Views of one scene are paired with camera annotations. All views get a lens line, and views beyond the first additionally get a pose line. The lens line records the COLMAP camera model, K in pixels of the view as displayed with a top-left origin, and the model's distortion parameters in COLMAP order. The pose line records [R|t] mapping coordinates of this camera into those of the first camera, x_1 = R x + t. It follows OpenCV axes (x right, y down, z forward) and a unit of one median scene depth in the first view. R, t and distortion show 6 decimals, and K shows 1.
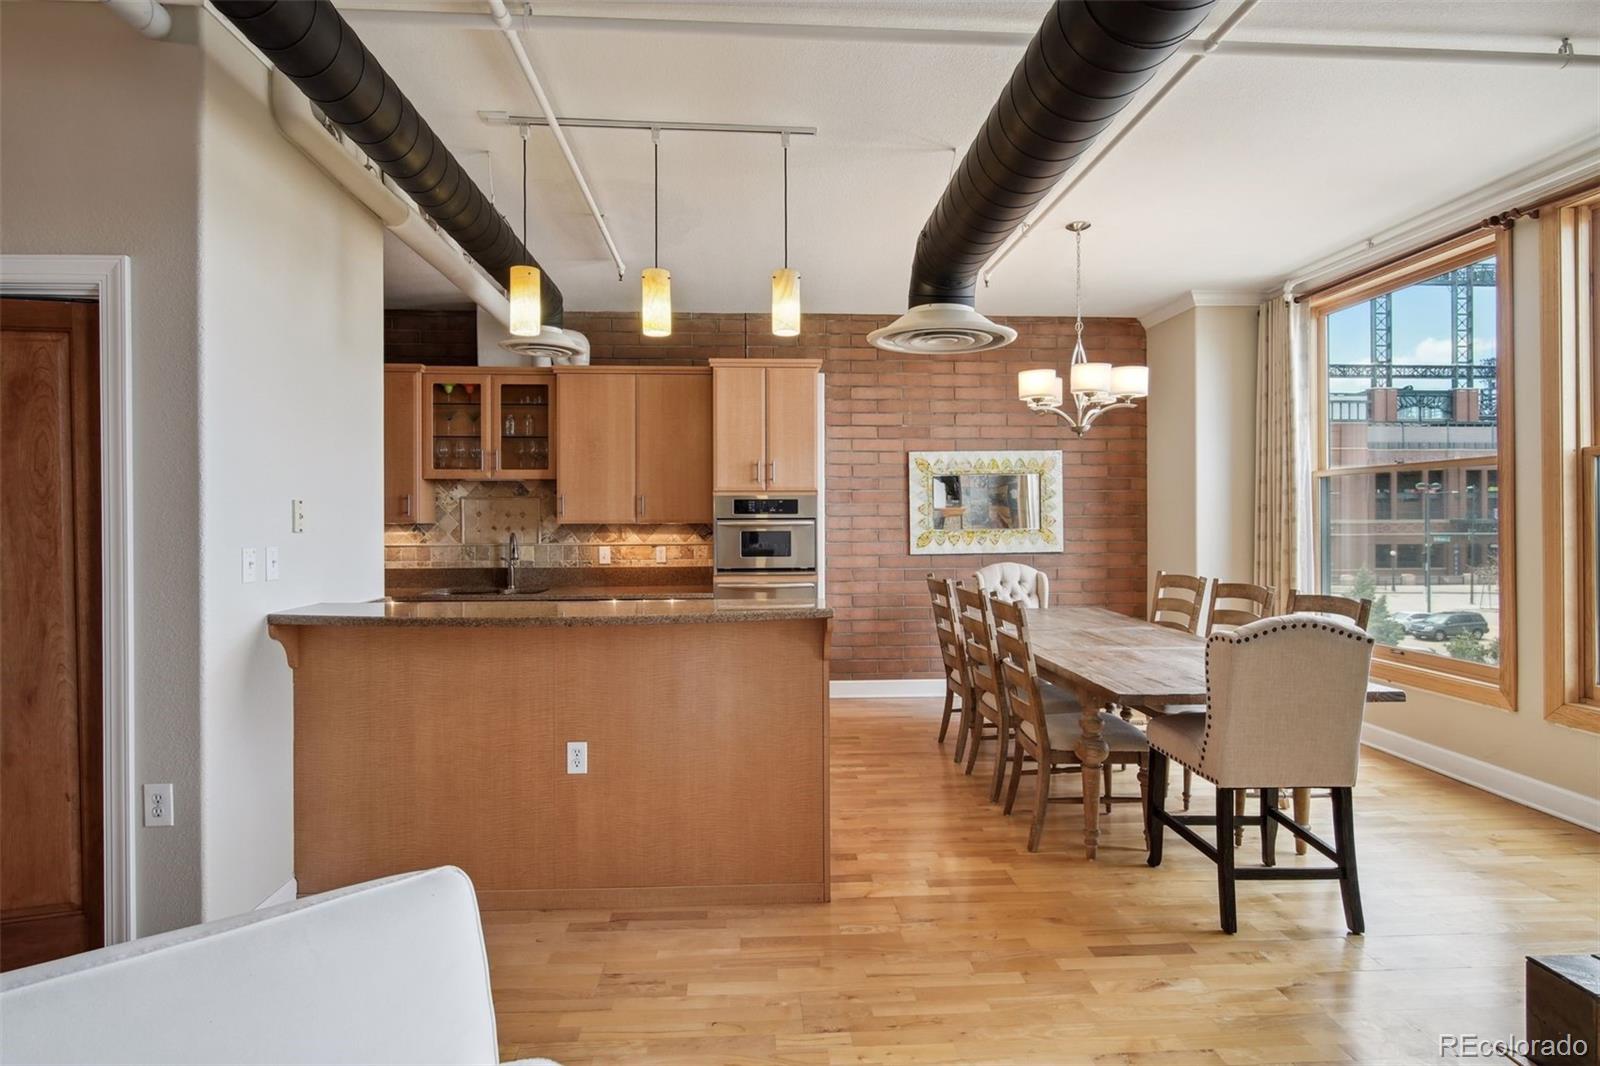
lens RADIAL K [[839.8, 0, 794.8], [0, 839.8, 522.1], [0, 0, 1]] dist [-0.005422, 0.004200]
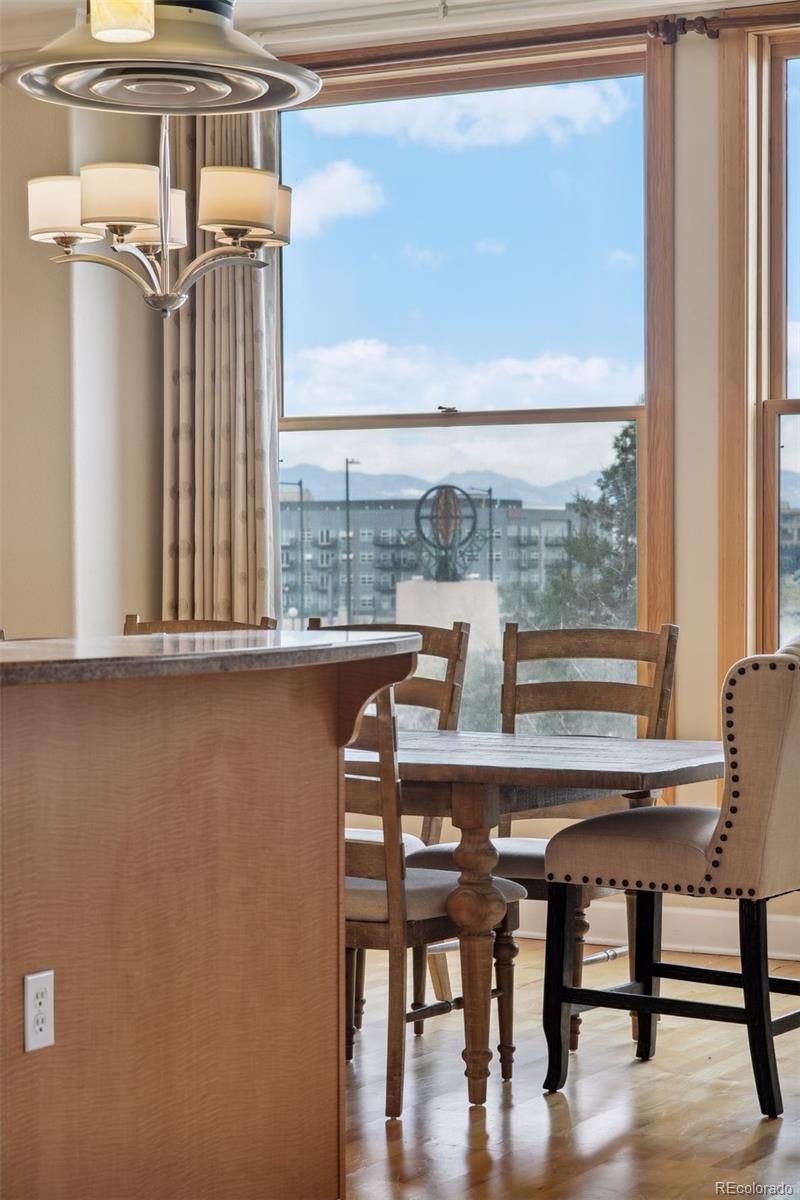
lens RADIAL K [[2568.9, 0, 408.1], [0, 2568.9, 690.2], [0, 0, 1]] dist [0.020611, 0.000000]
pose [[0.540023, -0.038560, 0.840766, -0.671677], [0.002396, 0.999016, 0.044280, 0.035923], [-0.841647, -0.021898, 0.539584, 0.087312]]
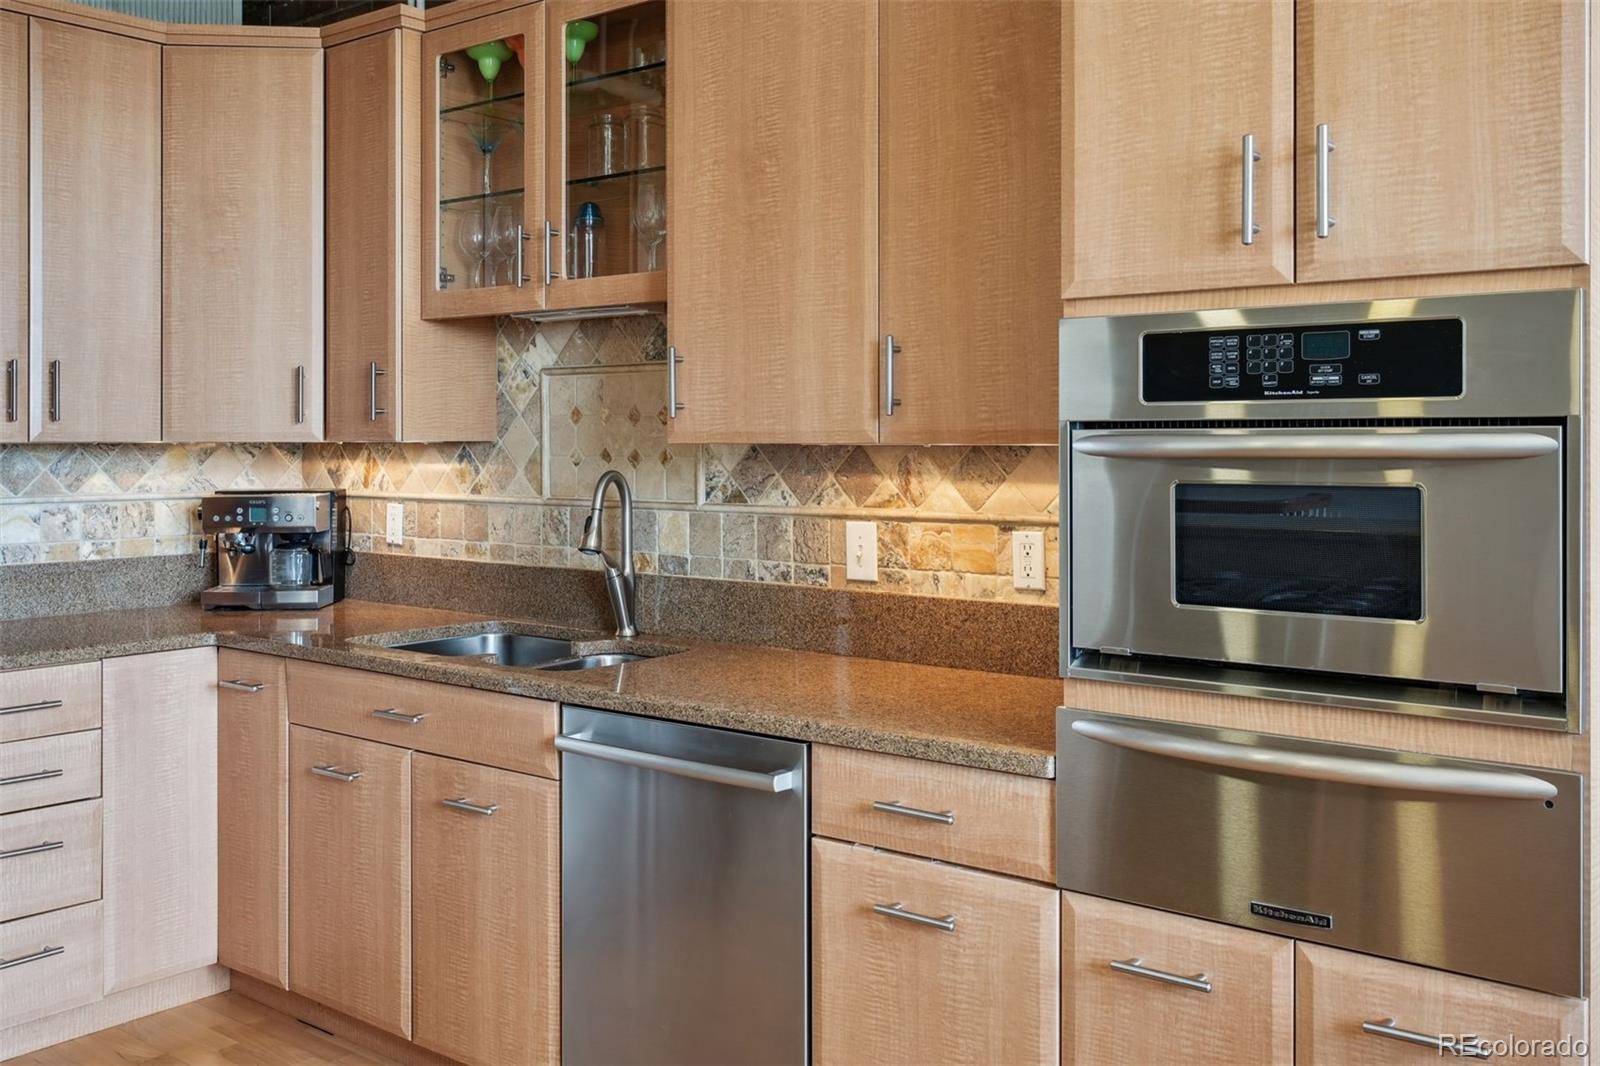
lens RADIAL K [[1482.1, 0, 778.7], [0, 1482.1, 441.7], [0, 0, 1]] dist [0.004298, 0.000000]
pose [[0.737811, 0.002870, -0.675001, 0.113946], [-0.003386, 0.999994, 0.000552, 0.001008], [0.674999, 0.001879, 0.737816, 0.654655]]
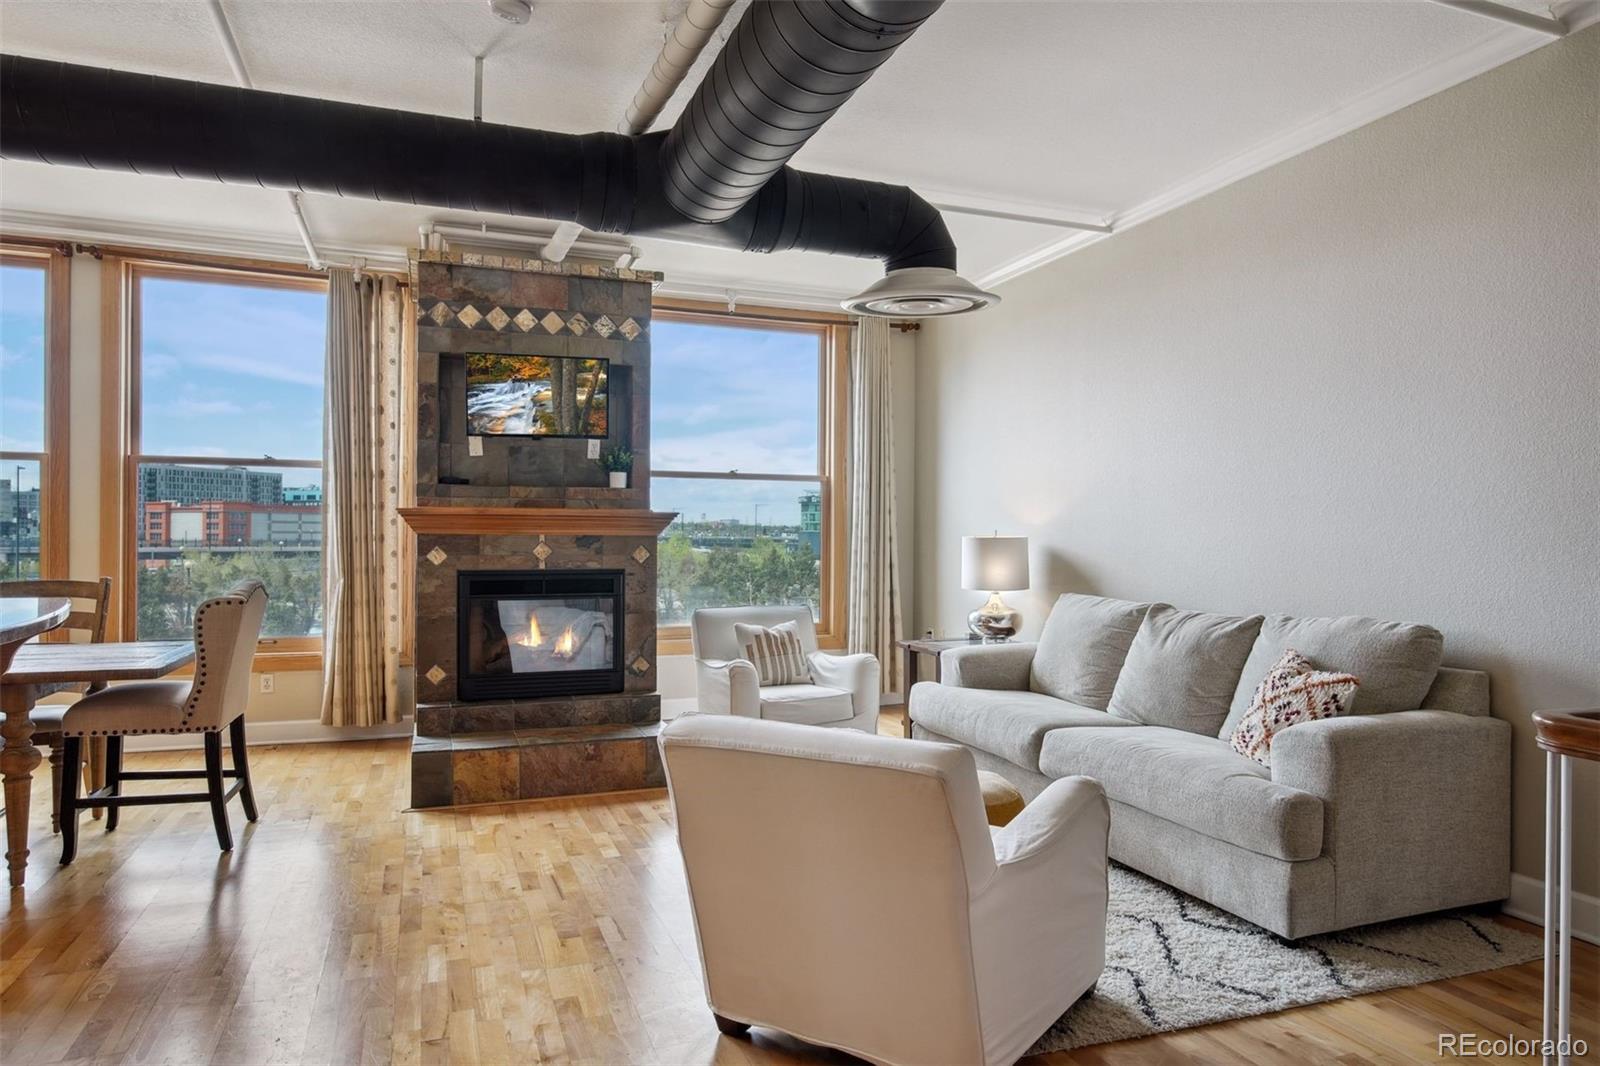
lens RADIAL K [[977.1, 0, 796.9], [0, 977.1, 533.2], [0, 0, 1]] dist [-0.002111, 0.001622]
pose [[-0.291874, 0.004457, 0.956446, -0.537061], [-0.002457, 0.999982, -0.005410, 0.024305], [-0.956454, -0.003929, -0.291858, 0.327875]]
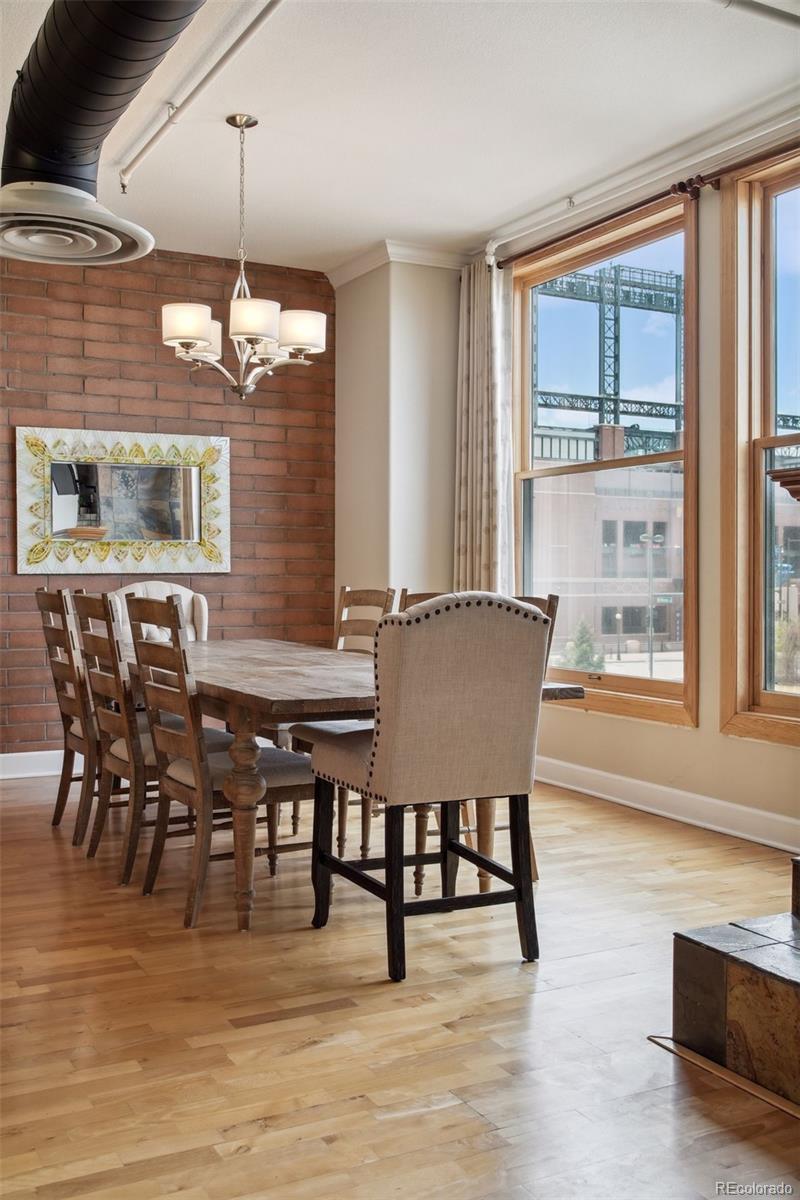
lens RADIAL K [[1173.4, 0, 400.2], [0, 1173.4, 590.1], [0, 0, 1]] dist [0.001840, 0.000000]
pose [[0.907166, 0.002548, 0.420765, 0.019306], [-0.005775, 0.999963, 0.006395, 0.052258], [-0.420733, -0.008231, 0.907147, -0.019549]]
